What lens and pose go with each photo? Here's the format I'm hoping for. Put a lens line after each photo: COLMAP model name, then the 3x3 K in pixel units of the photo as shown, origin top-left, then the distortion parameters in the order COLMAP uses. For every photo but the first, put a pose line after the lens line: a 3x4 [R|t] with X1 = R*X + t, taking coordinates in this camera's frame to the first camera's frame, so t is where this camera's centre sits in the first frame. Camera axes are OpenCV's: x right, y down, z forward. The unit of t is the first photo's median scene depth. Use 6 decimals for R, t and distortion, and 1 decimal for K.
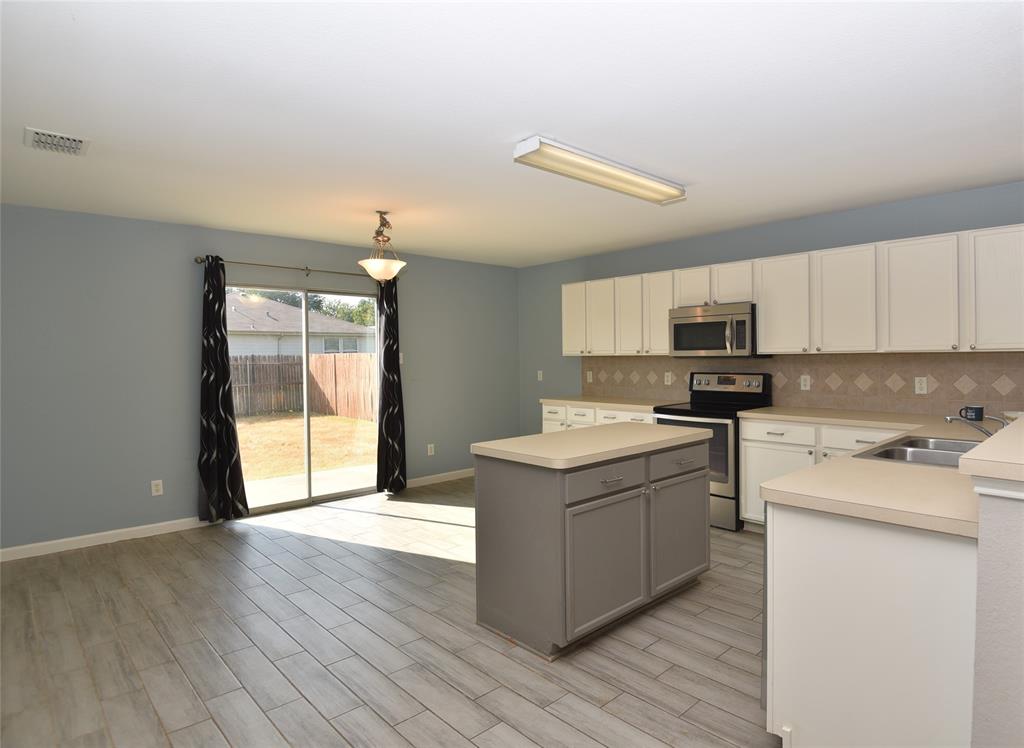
lens RADIAL K [[575.0, 0, 567.4], [0, 575.0, 363.5], [0, 0, 1]] dist [-0.001391, -0.000368]
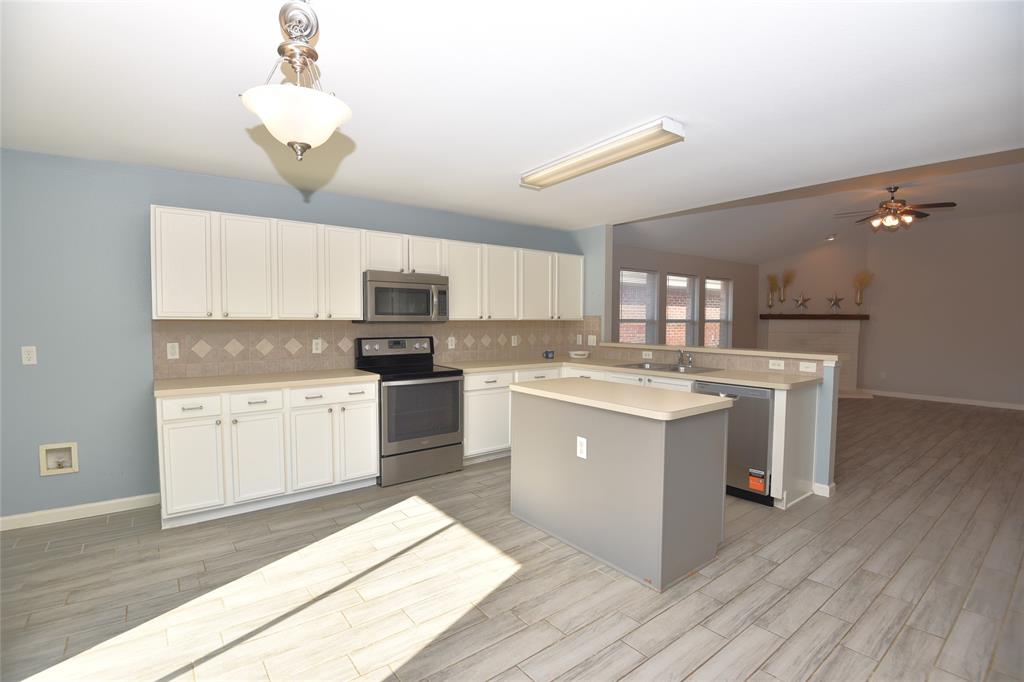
lens RADIAL K [[477.2, 0, 509.3], [0, 477.2, 346.2], [0, 0, 1]] dist [-0.015185, -0.018641]
pose [[0.131172, -0.042362, 0.990454, -0.587986], [0.009458, 0.999095, 0.041479, -0.001695], [-0.991314, 0.003927, 0.131454, 0.694967]]
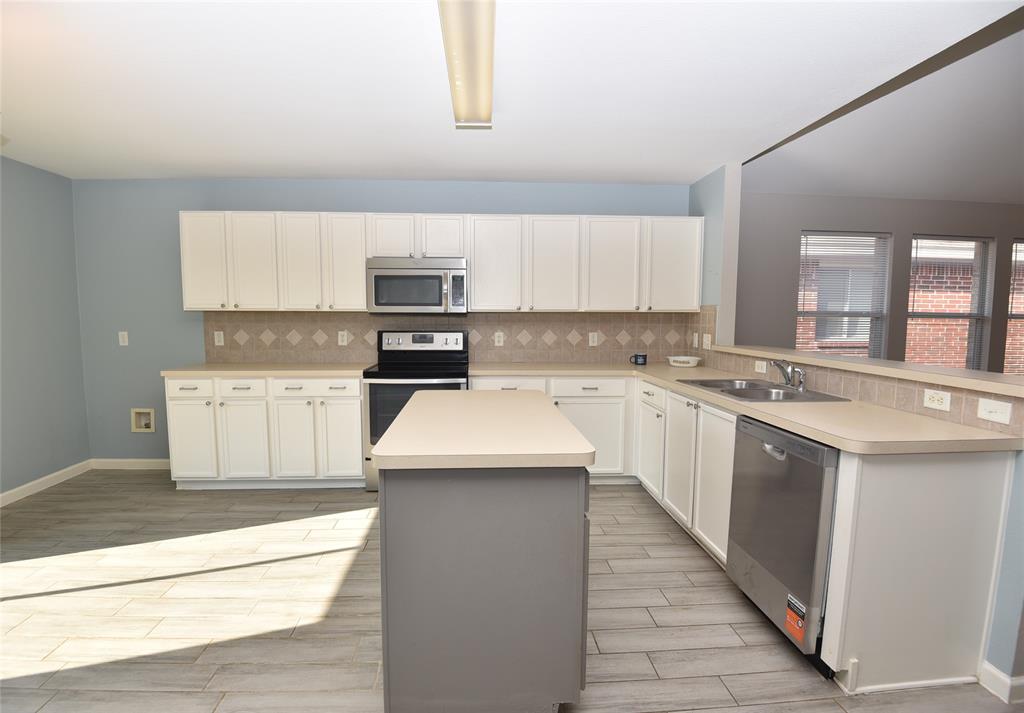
lens RADIAL K [[506.3, 0, 497.4], [0, 506.3, 367.2], [0, 0, 1]] dist [-0.002568, -0.031906]
pose [[0.672696, -0.060679, 0.737426, -0.273257], [-0.000922, 0.996562, 0.082842, 0.006951], [-0.739918, -0.056408, 0.670328, 0.346959]]
